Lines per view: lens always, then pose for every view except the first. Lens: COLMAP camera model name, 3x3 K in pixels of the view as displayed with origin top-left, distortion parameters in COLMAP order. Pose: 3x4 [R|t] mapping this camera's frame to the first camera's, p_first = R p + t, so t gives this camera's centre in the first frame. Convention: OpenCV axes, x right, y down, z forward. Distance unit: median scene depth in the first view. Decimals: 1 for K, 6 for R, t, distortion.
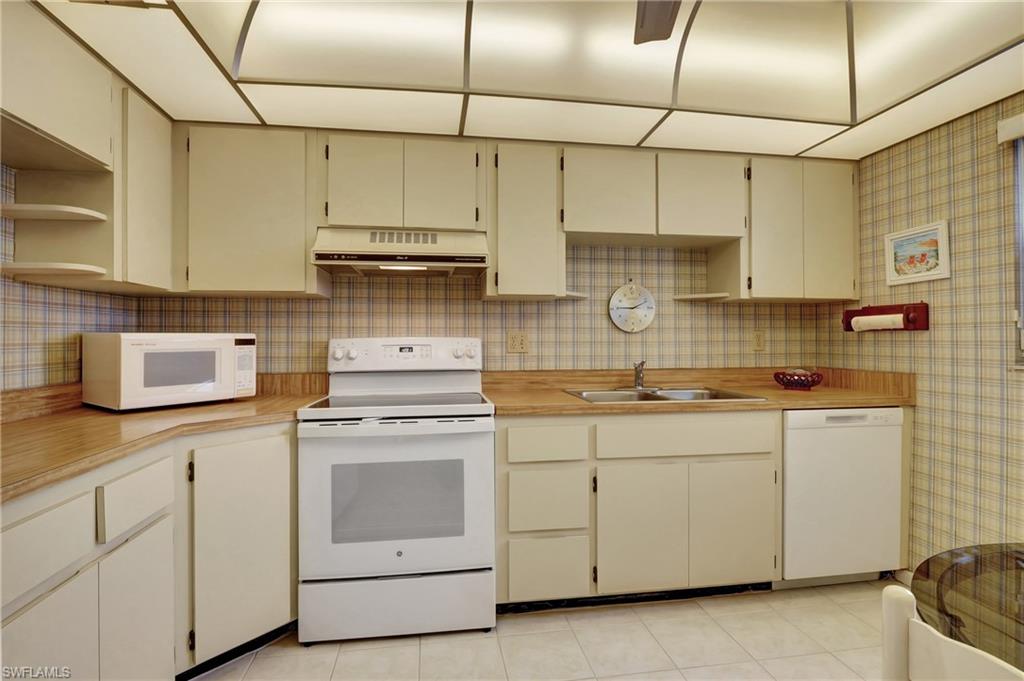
lens RADIAL K [[506.8, 0, 509.4], [0, 506.8, 334.4], [0, 0, 1]] dist [-0.003553, -0.001819]
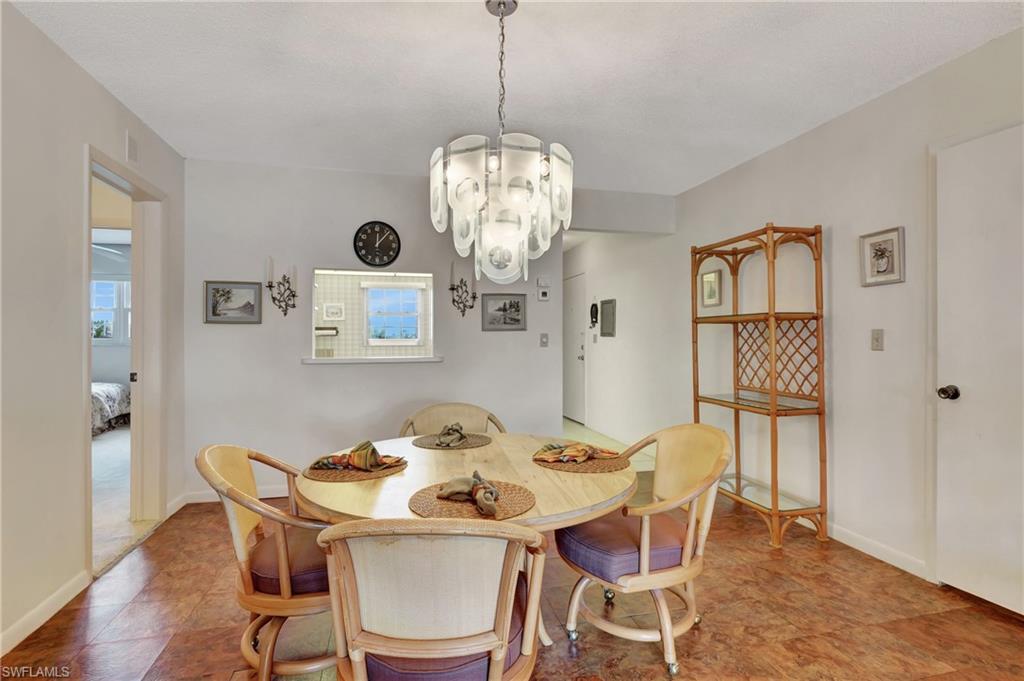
lens RADIAL K [[498.3, 0, 510.7], [0, 498.3, 342.2], [0, 0, 1]] dist [-0.006275, -0.001742]
pose [[-0.090924, -0.007112, 0.995832, -2.410352], [-0.005534, 0.999963, 0.006636, 0.006237], [-0.995842, -0.004907, -0.090960, 0.175358]]
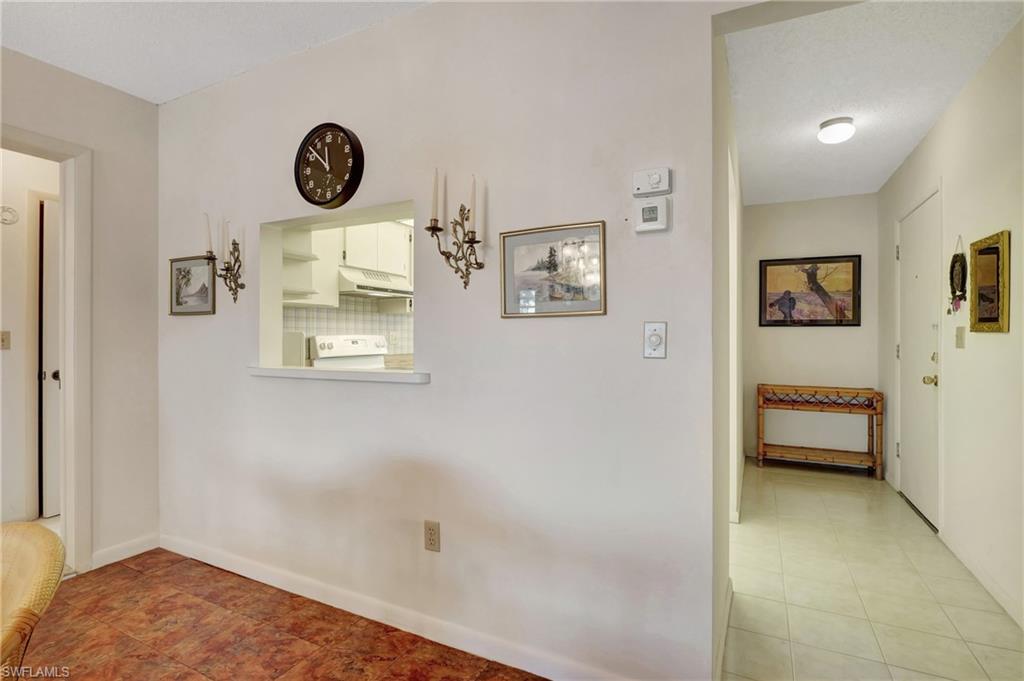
lens RADIAL K [[495.7, 0, 510.8], [0, 495.7, 334.9], [0, 0, 1]] dist [-0.015720, -0.000499]
pose [[0.581077, 0.005301, 0.813831, -1.272660], [-0.006795, 0.999976, -0.001662, 0.005253], [-0.813820, -0.004564, 0.581099, -0.333746]]
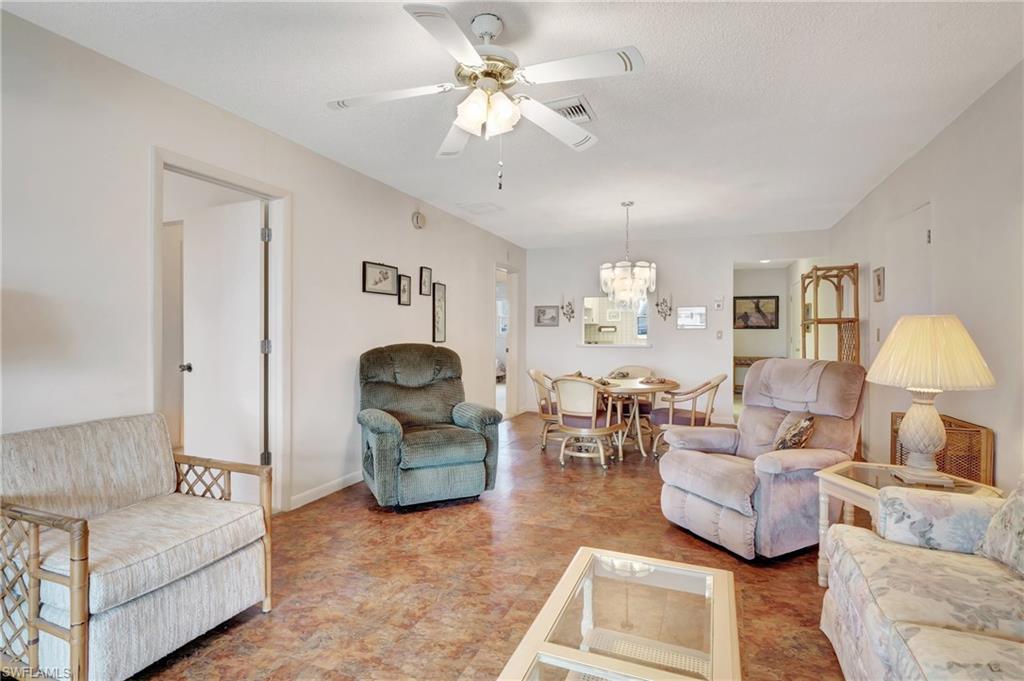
lens RADIAL K [[506.8, 0, 509.4], [0, 506.8, 334.4], [0, 0, 1]] dist [-0.003553, -0.001819]
pose [[0.508178, -0.000692, 0.861252, -3.679681], [-0.005625, 0.999976, 0.004123, 0.001978], [-0.861234, -0.006940, 0.508162, -0.537898]]
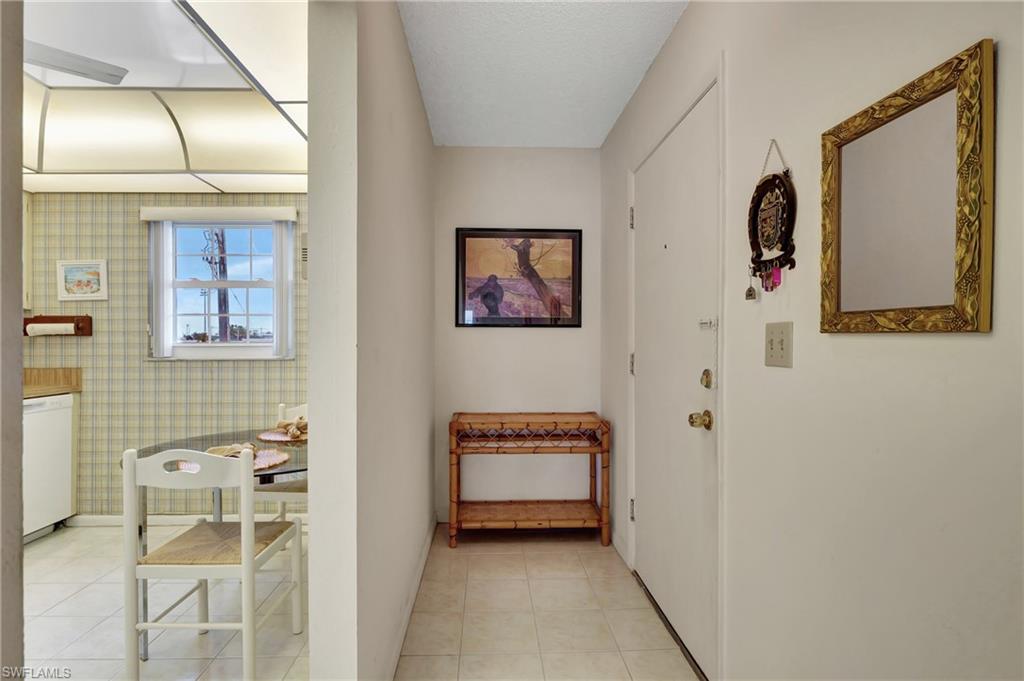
lens RADIAL K [[486.9, 0, 512.0], [0, 486.9, 340.5], [0, 0, 1]] dist [-0.016288, -0.000410]
pose [[0.105967, 0.003022, 0.994365, -0.354250], [-0.006130, 0.999978, -0.002385, 0.000709], [-0.994351, -0.005842, 0.105983, -0.282850]]
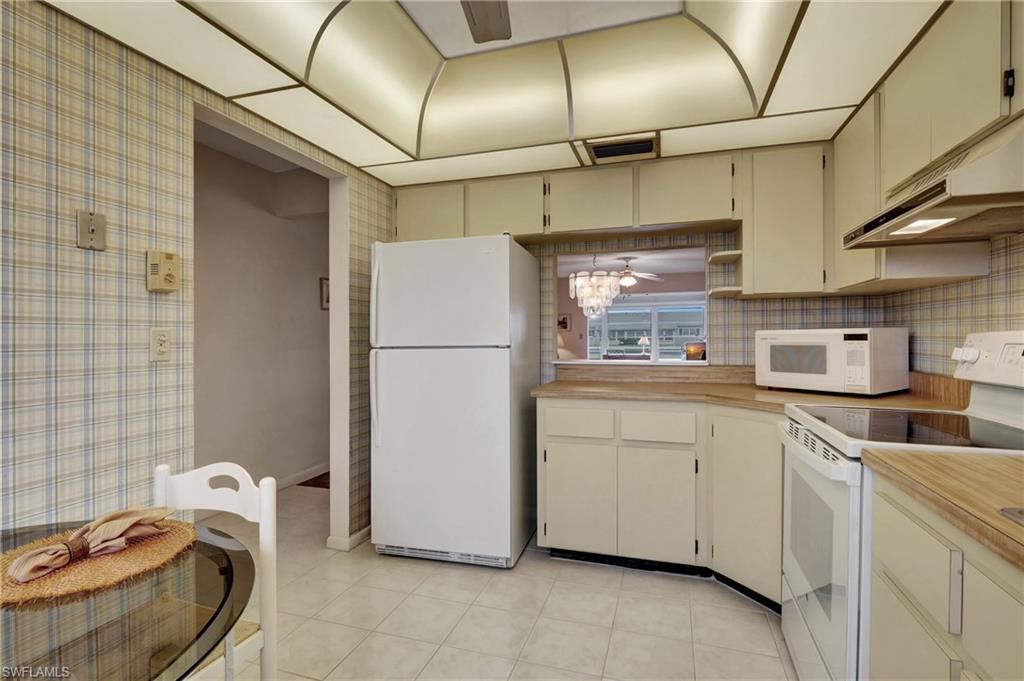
lens RADIAL K [[498.3, 0, 510.7], [0, 498.3, 342.2], [0, 0, 1]] dist [-0.006275, -0.001742]
pose [[-0.445617, 0.015300, -0.895093, 0.588280], [0.016535, 0.999824, 0.008858, 0.004823], [0.895071, -0.010853, -0.445791, 0.777124]]
